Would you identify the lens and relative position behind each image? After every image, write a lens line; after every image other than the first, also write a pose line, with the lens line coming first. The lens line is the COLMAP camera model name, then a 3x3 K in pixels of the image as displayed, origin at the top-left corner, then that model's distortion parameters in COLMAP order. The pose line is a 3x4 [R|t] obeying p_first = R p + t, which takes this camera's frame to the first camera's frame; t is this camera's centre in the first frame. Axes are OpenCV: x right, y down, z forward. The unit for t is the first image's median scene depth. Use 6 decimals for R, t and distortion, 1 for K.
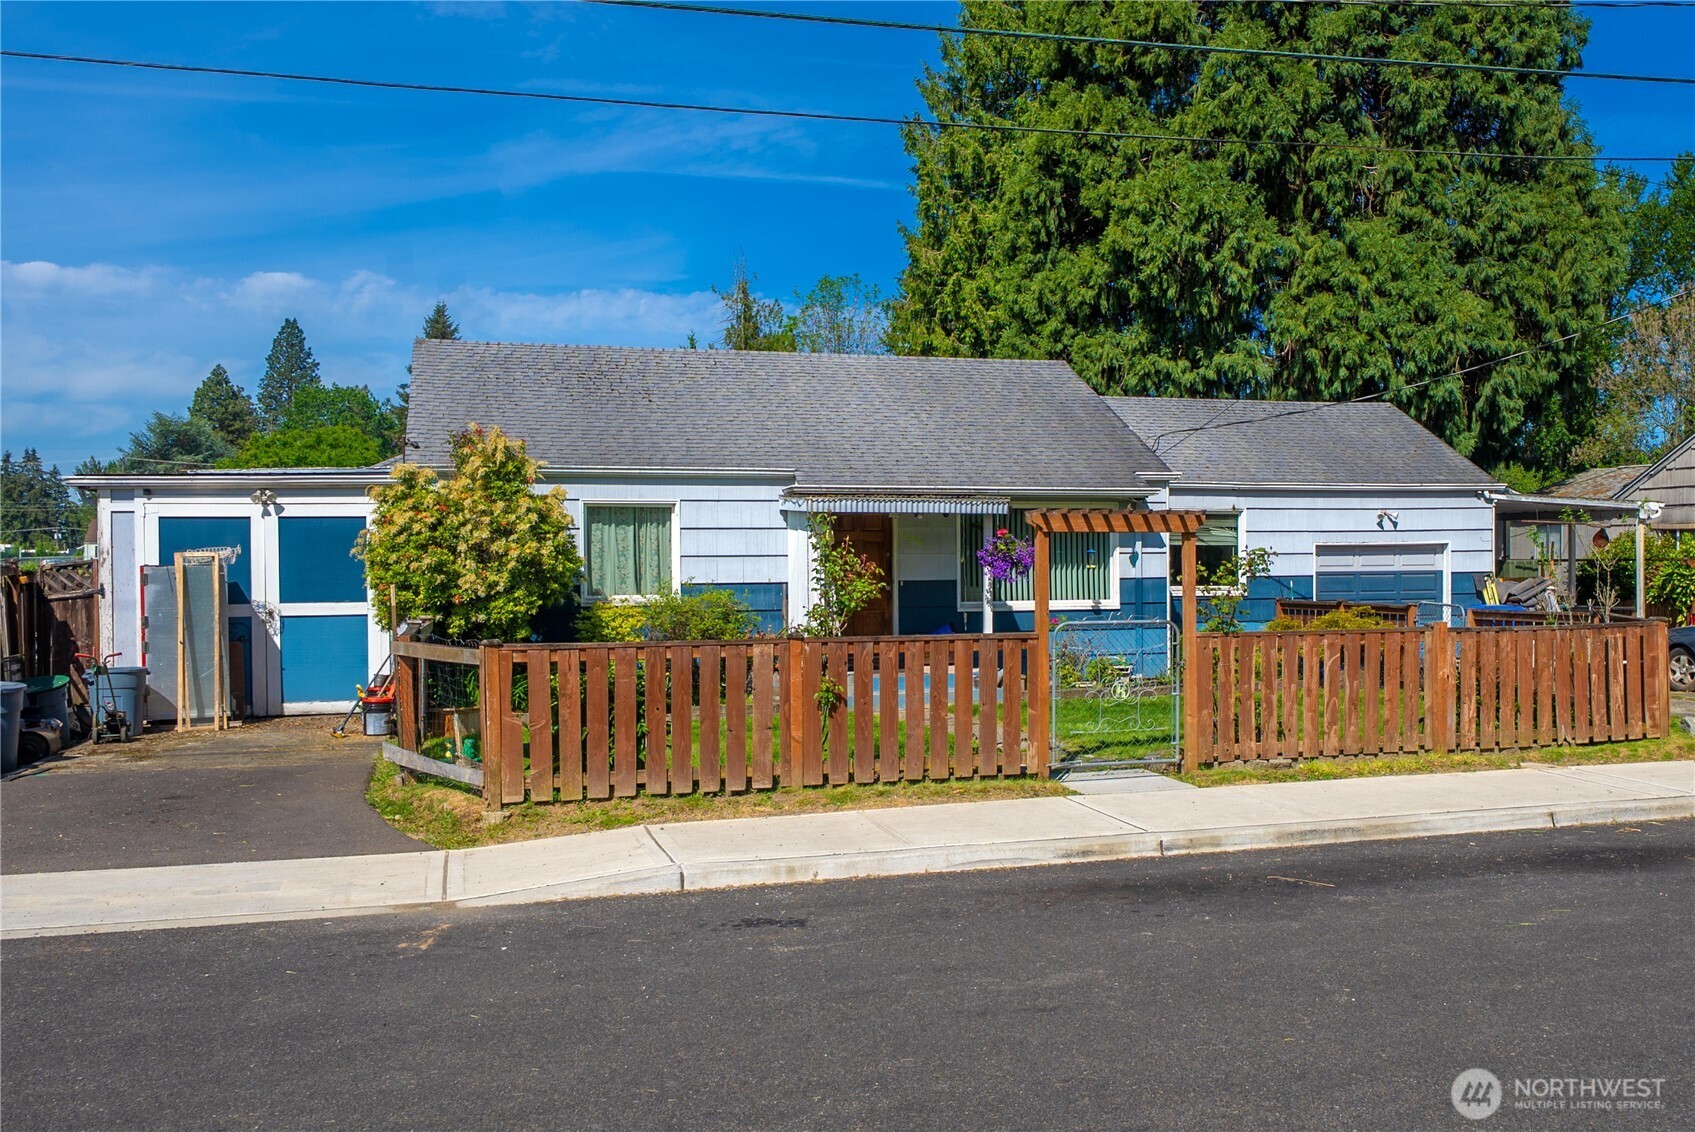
lens RADIAL K [[1335.7, 0, 1011.7], [0, 1335.7, 567.2], [0, 0, 1]] dist [-0.001417, 0.000663]
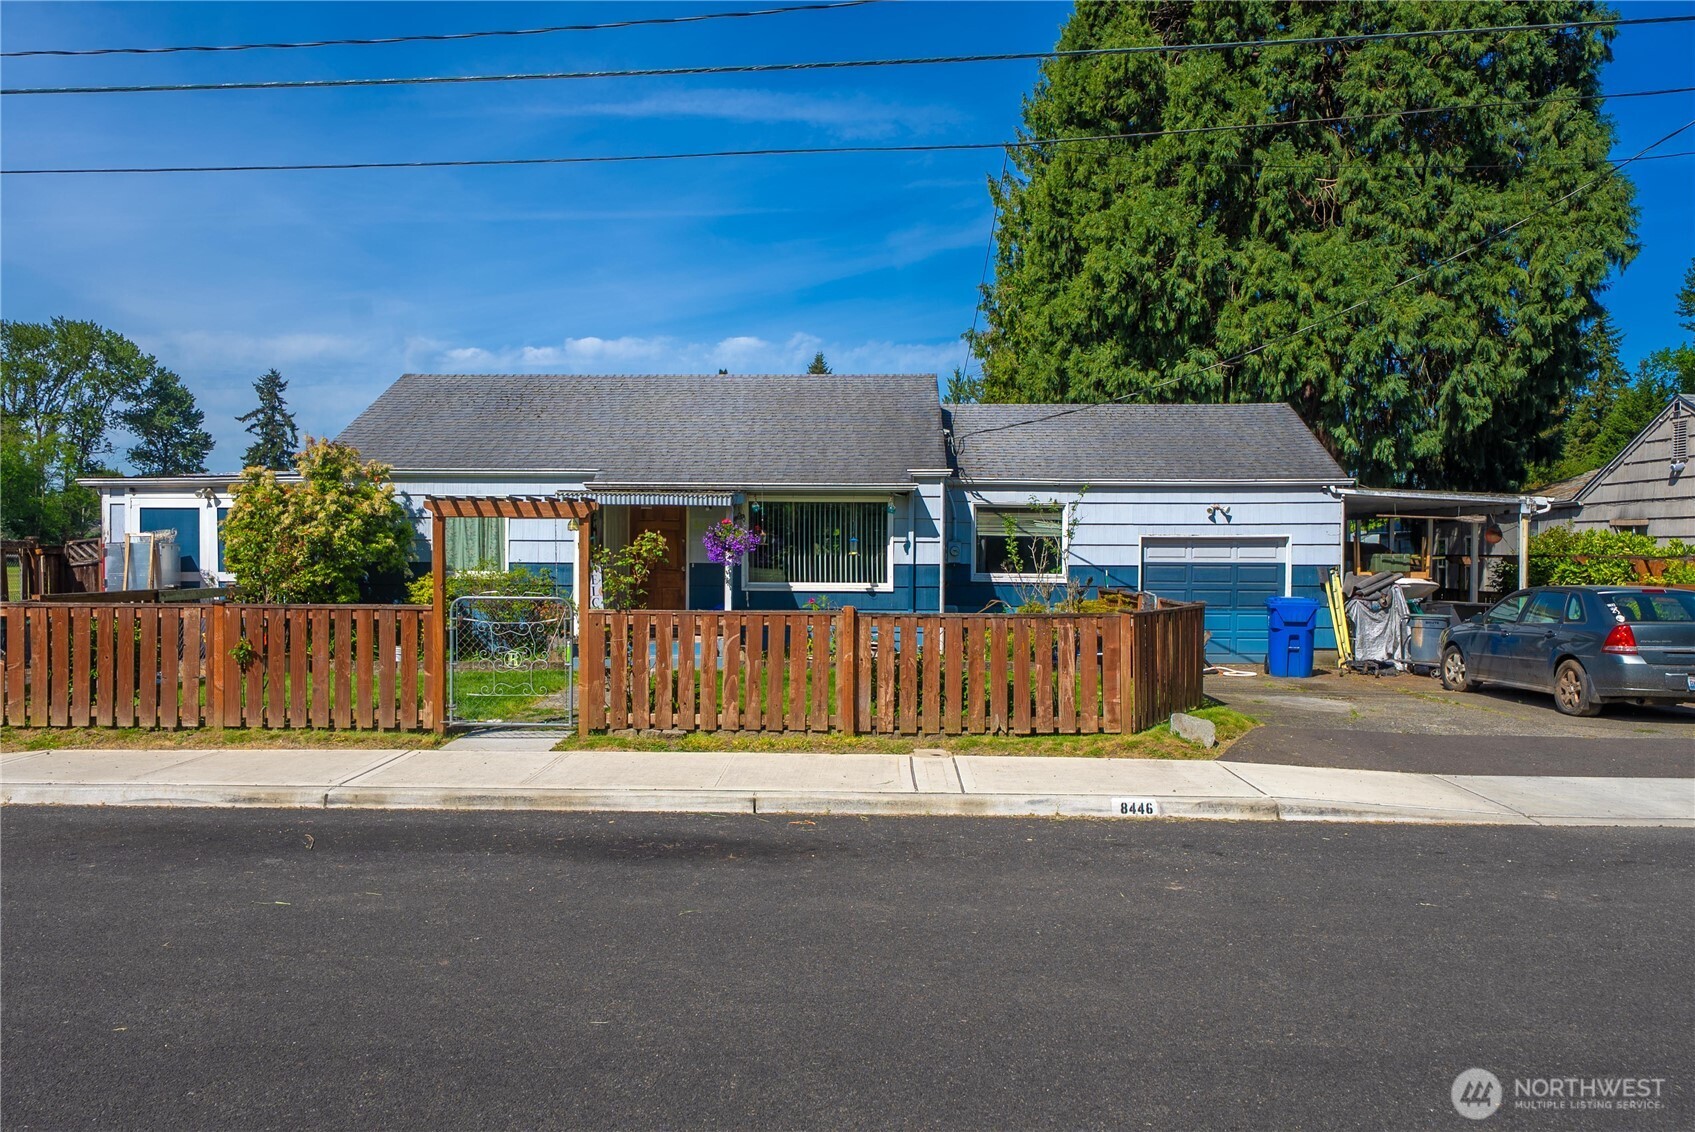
lens RADIAL K [[1099.1, 0, 925.9], [0, 1099.1, 563.2], [0, 0, 1]] dist [0.001701, 0.000070]
pose [[0.952686, 0.015027, -0.303585, 0.247781], [-0.013620, 0.999884, 0.006750, 0.000487], [0.303652, -0.002296, 0.952780, 0.083402]]
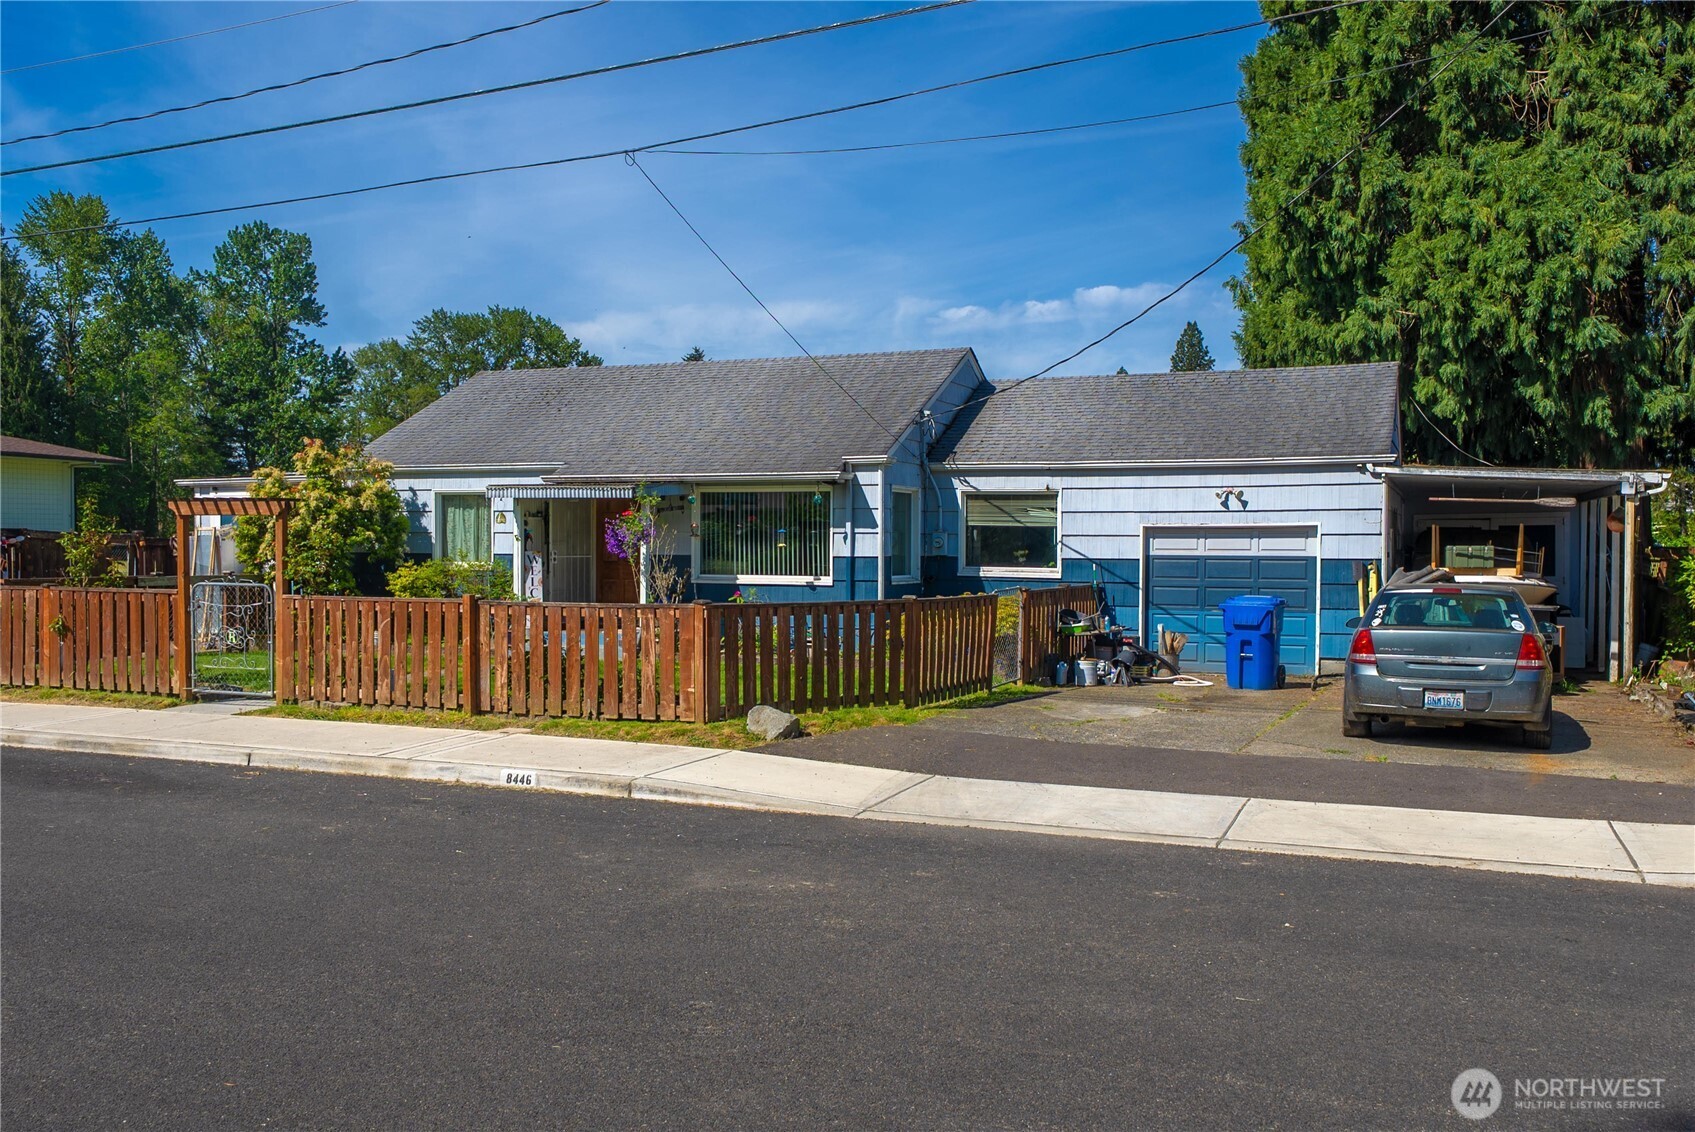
lens RADIAL K [[1335.7, 0, 1011.7], [0, 1335.7, 567.2], [0, 0, 1]] dist [-0.001417, 0.000663]
pose [[0.811857, 0.022497, -0.583422, 0.524269], [-0.013452, 0.999713, 0.019830, -0.004069], [0.583701, -0.008251, 0.811927, 0.140495]]
